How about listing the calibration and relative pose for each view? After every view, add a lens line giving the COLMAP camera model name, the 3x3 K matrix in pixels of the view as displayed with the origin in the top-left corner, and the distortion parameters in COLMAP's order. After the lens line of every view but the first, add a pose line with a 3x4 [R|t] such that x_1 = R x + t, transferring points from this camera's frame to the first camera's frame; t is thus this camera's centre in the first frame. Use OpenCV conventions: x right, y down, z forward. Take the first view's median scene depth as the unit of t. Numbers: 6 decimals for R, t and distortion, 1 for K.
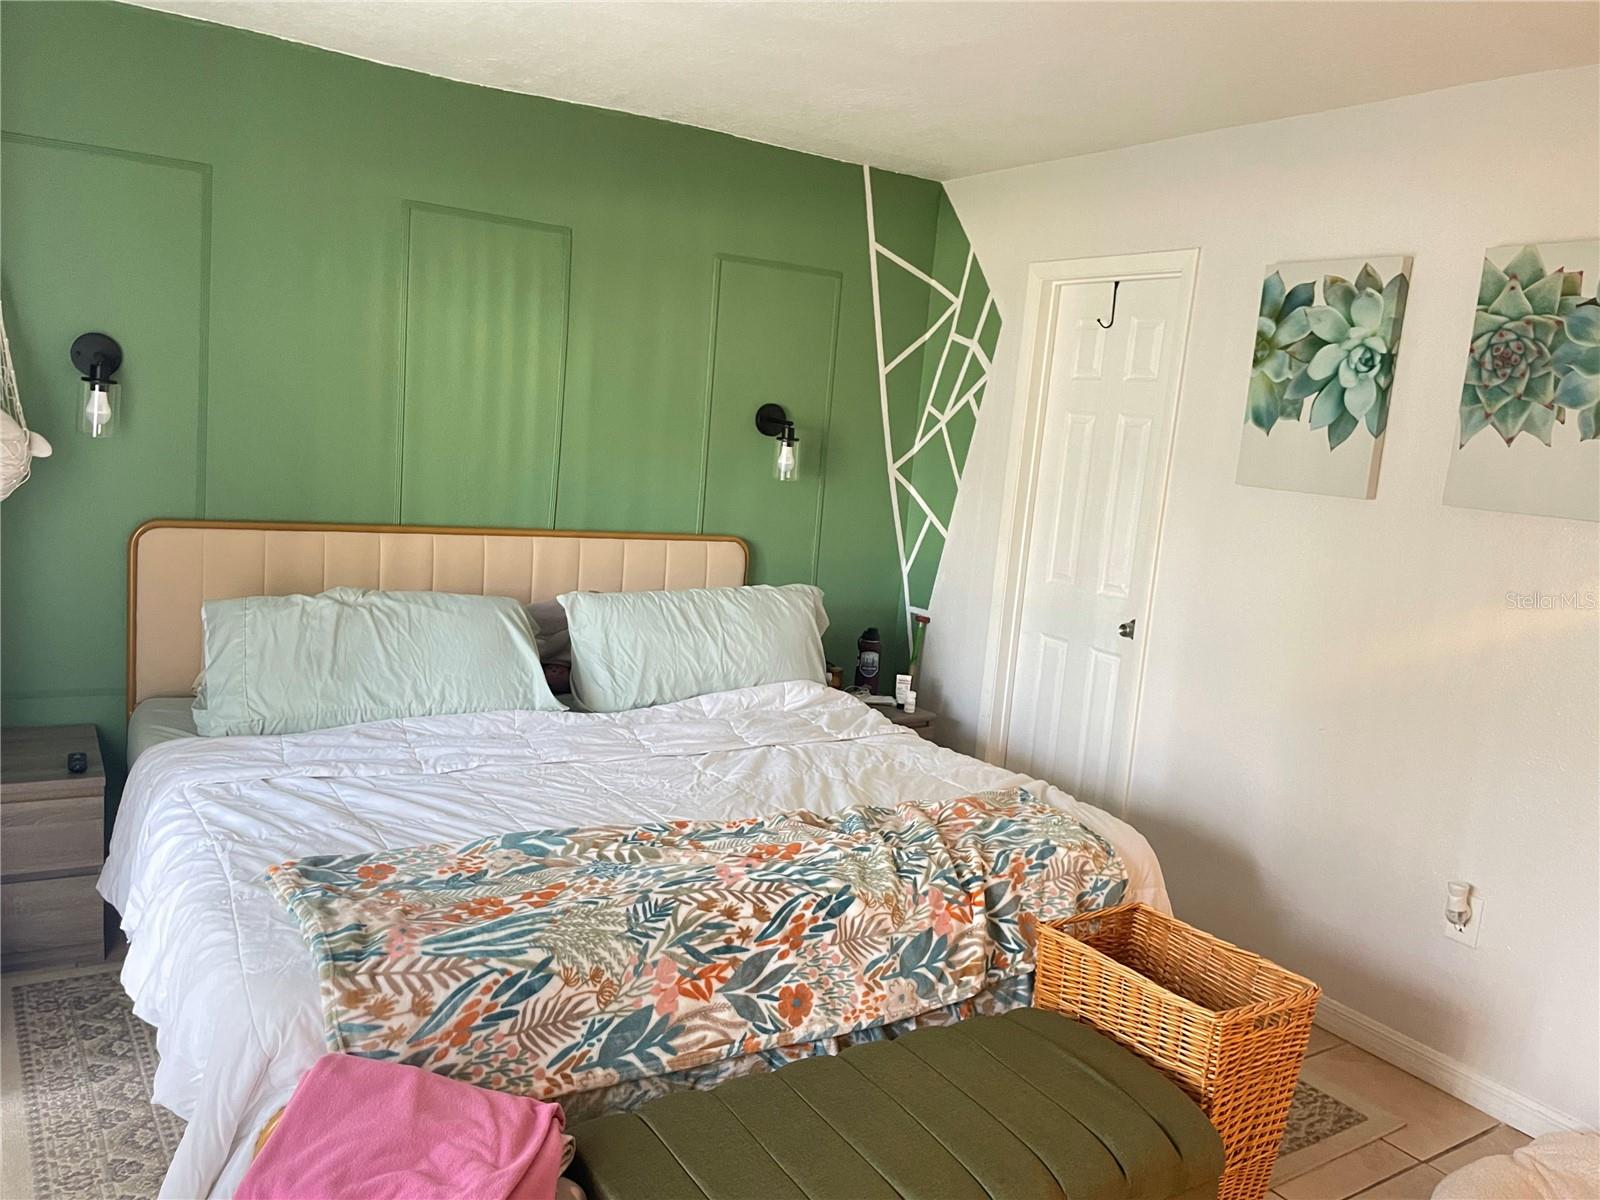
lens RADIAL K [[1201.5, 0, 800.0], [0, 1201.5, 600.0], [0, 0, 1]] dist [0.075518, -0.112685]
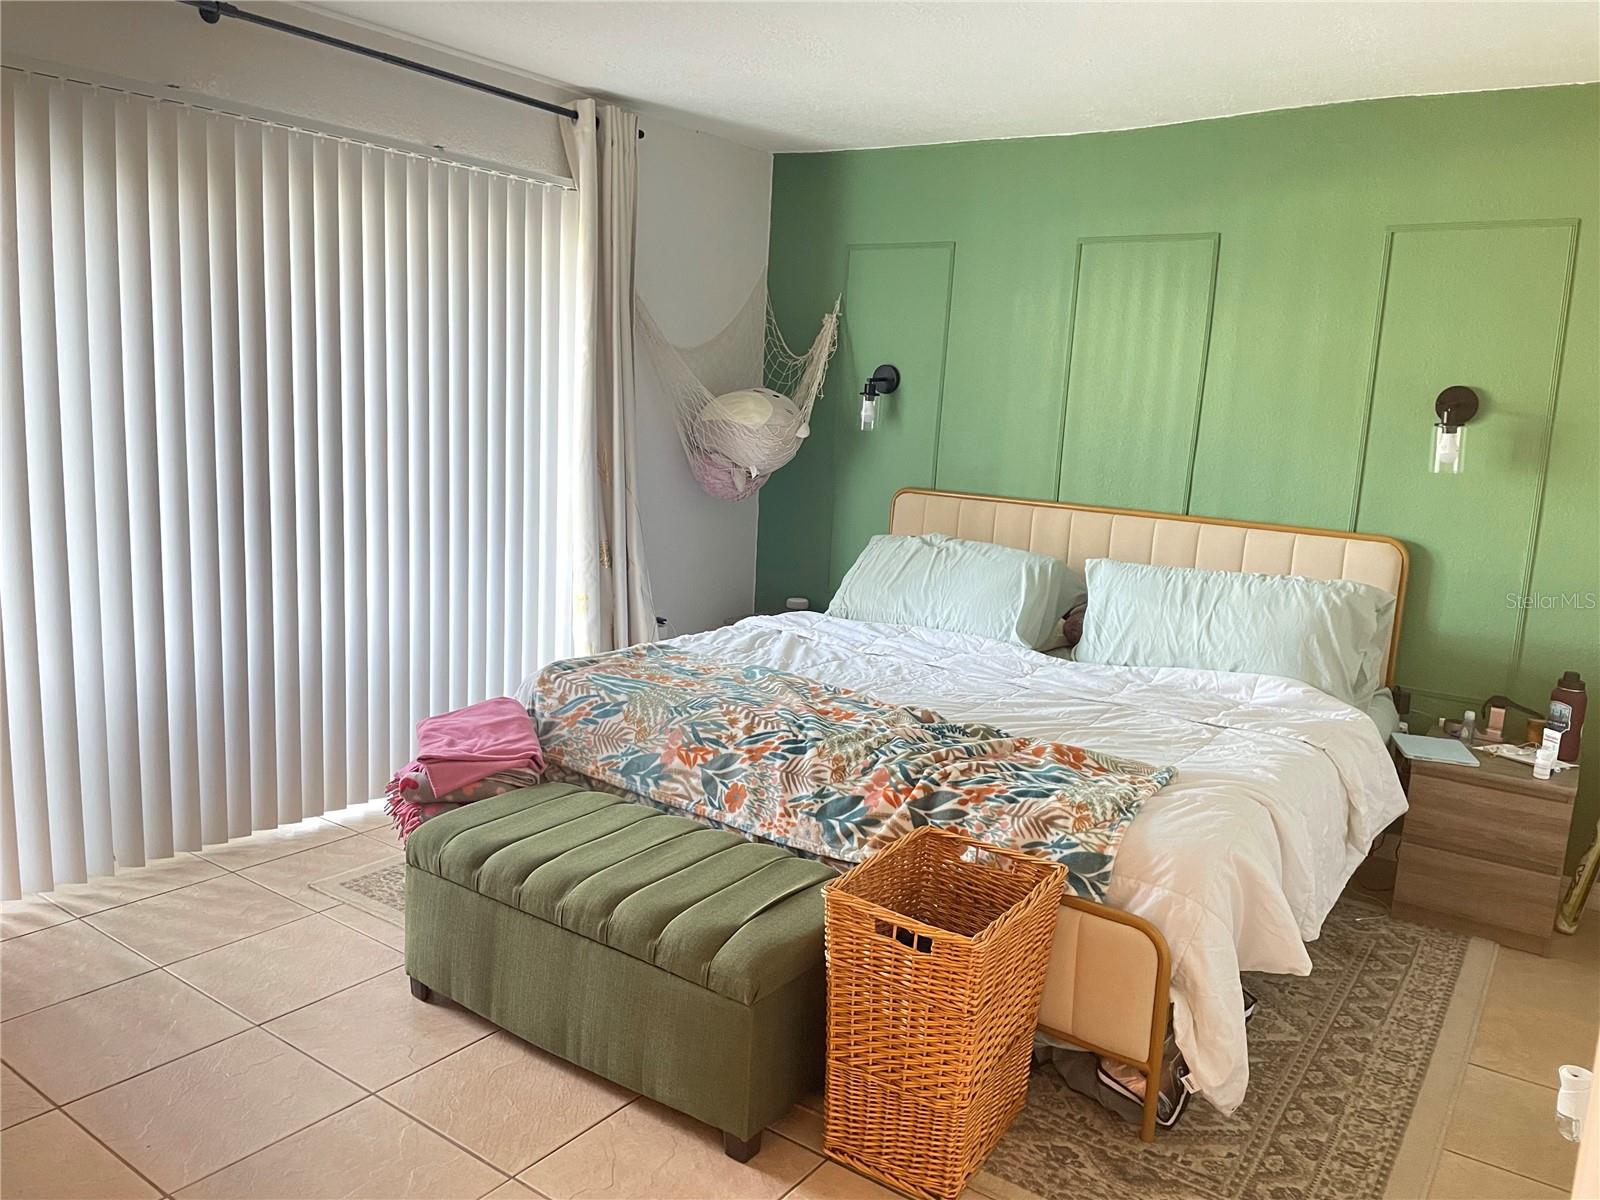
lens RADIAL K [[1201.5, 0, 800.0], [0, 1201.5, 600.0], [0, 0, 1]] dist [0.075518, -0.112685]
pose [[0.370196, 0.091198, -0.924466, 1.200135], [-0.161496, 0.986334, 0.032632, 0.064943], [0.914808, 0.137217, 0.379865, 0.522922]]
